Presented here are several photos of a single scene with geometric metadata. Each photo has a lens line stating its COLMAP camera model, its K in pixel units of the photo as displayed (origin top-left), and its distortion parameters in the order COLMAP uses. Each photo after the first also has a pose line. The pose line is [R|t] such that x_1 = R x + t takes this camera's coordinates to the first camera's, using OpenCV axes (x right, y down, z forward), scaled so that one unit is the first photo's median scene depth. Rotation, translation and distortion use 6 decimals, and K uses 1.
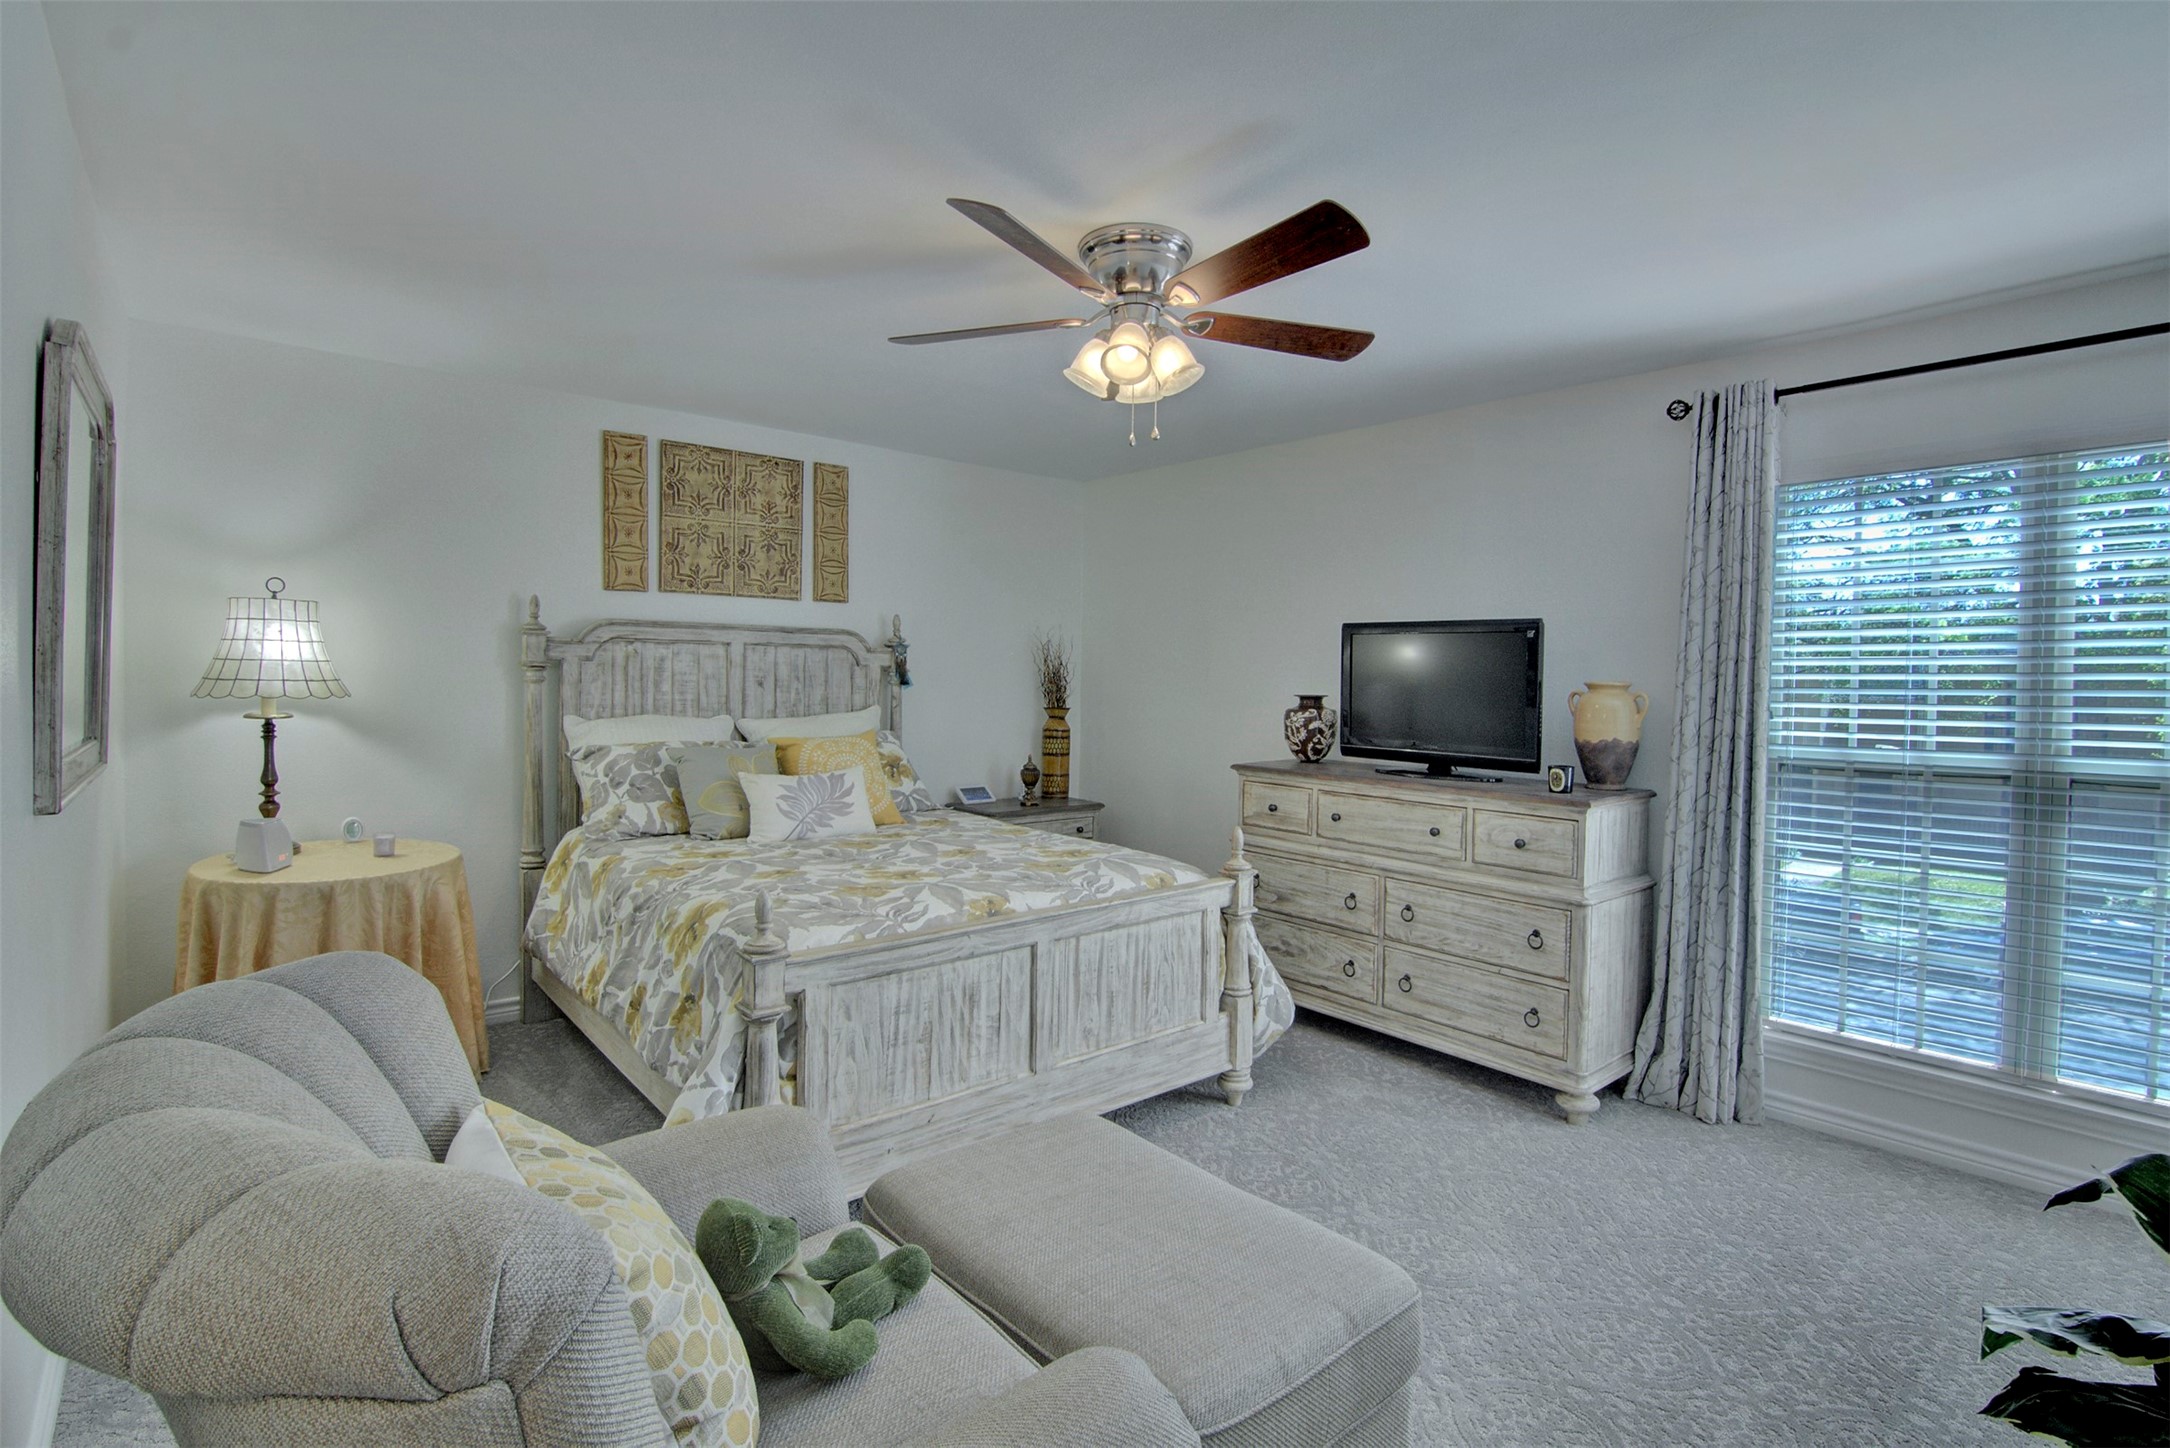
lens RADIAL K [[1031.2, 0, 1089.0], [0, 1031.2, 706.5], [0, 0, 1]] dist [-0.007873, -0.008510]
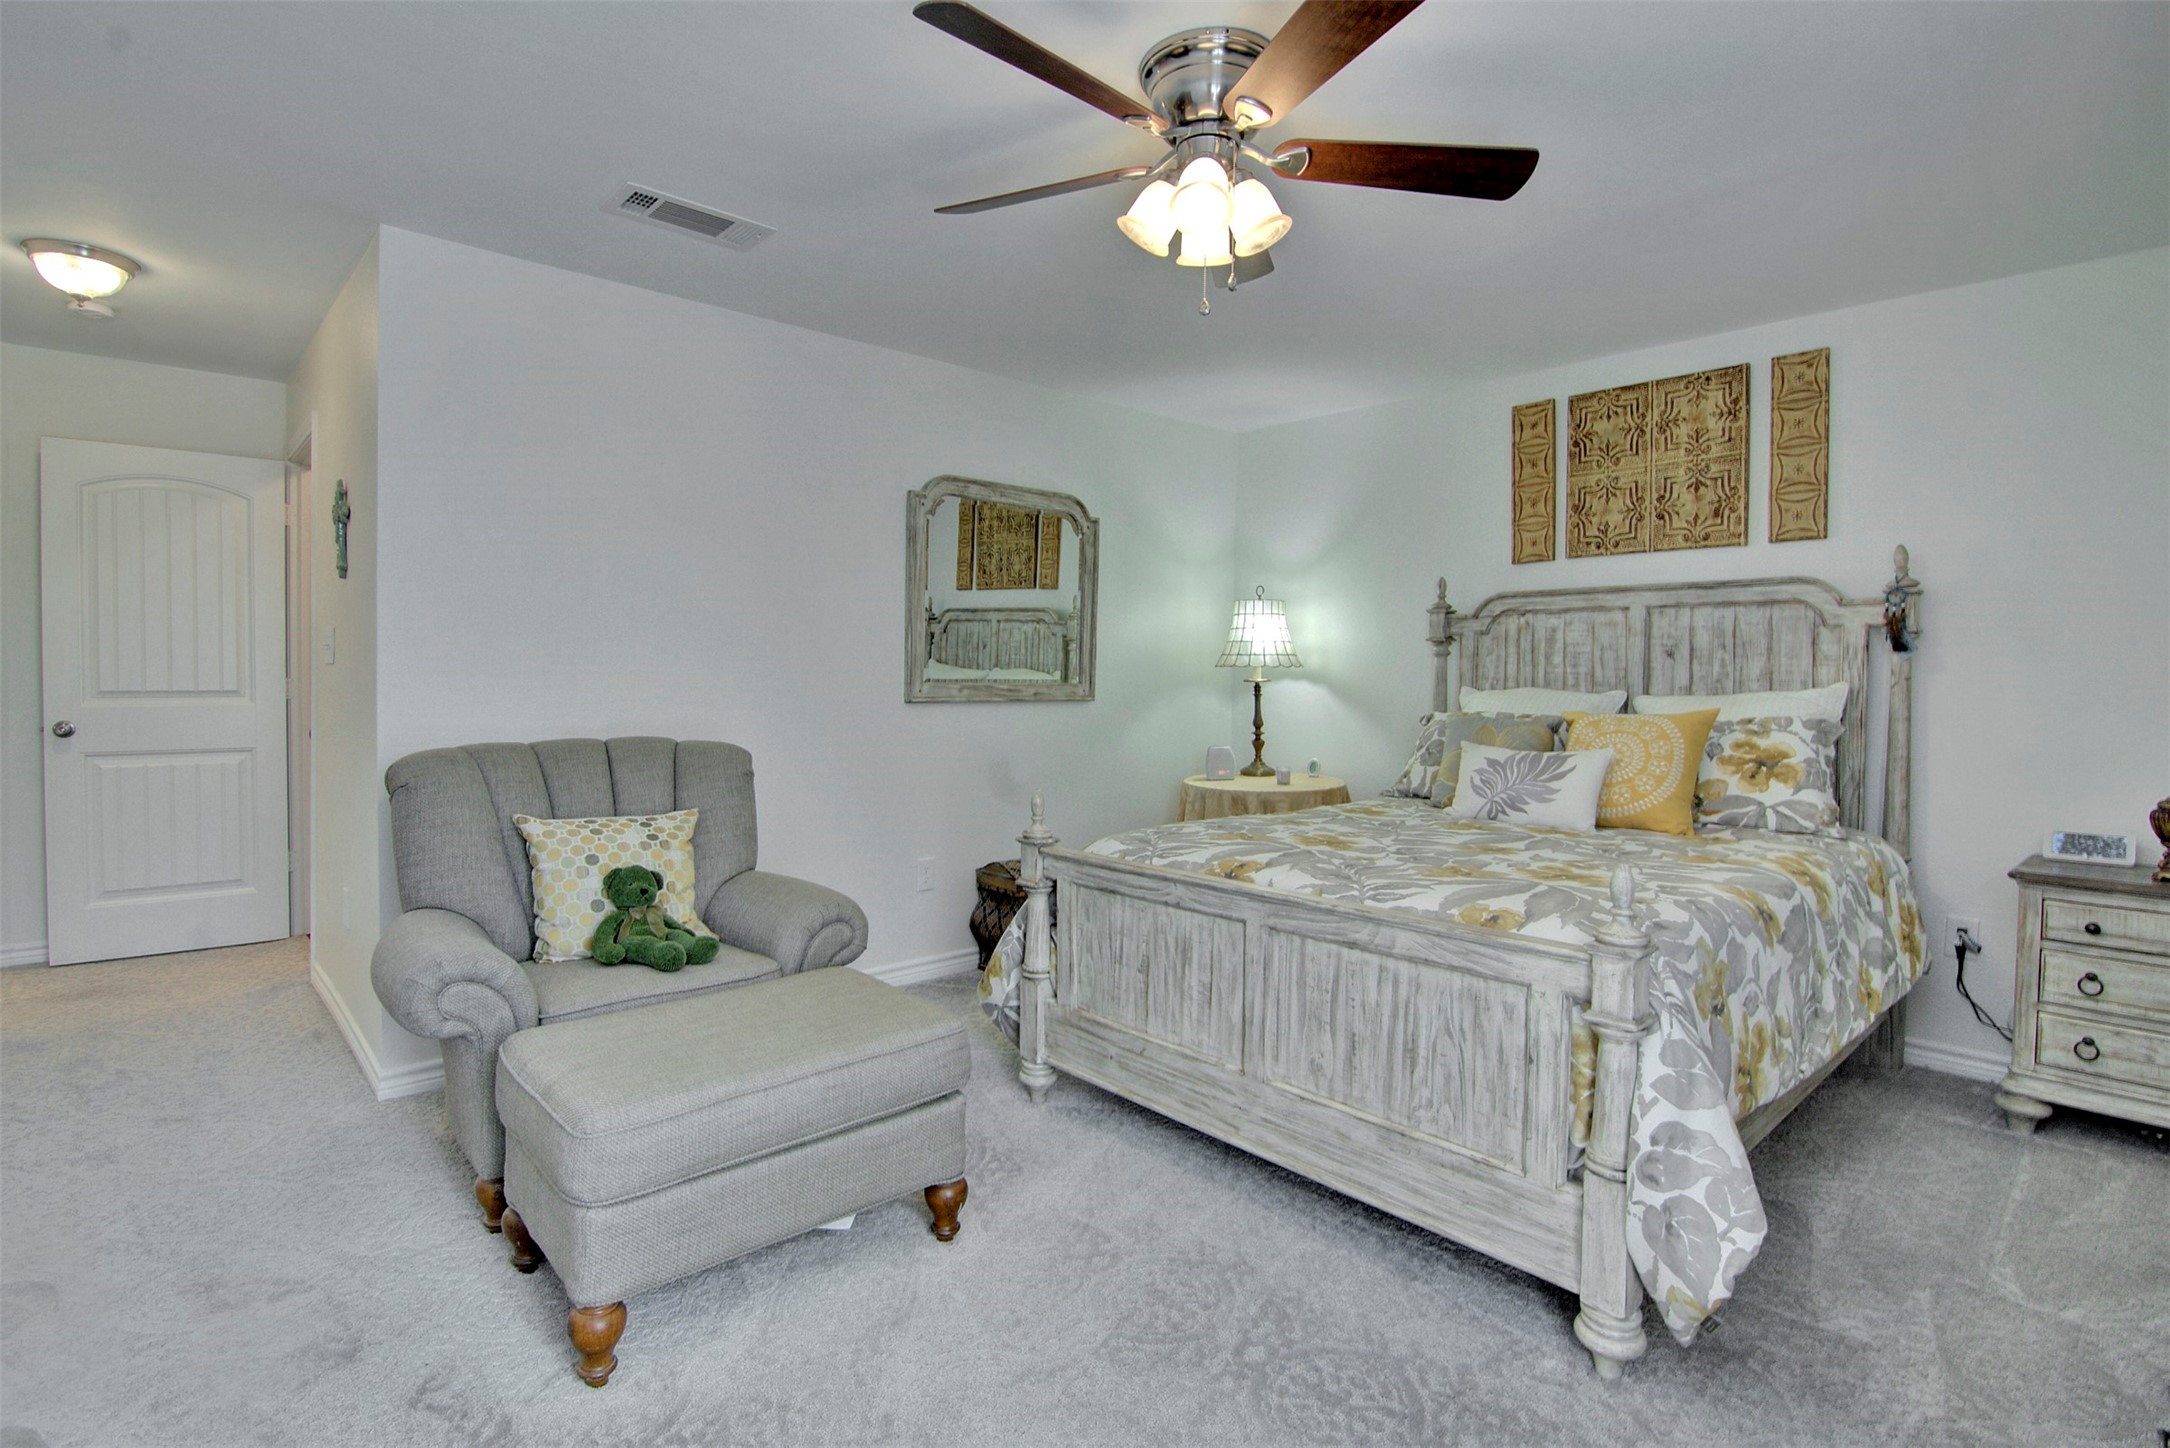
lens RADIAL K [[1031.2, 0, 1088.7], [0, 1031.2, 714.5], [0, 0, 1]] dist [-0.007873, -0.008510]
pose [[0.036204, 0.021691, -0.999109, 0.512462], [-0.037731, 0.999081, 0.020323, 0.028493], [0.998632, 0.036961, 0.036989, 0.533506]]
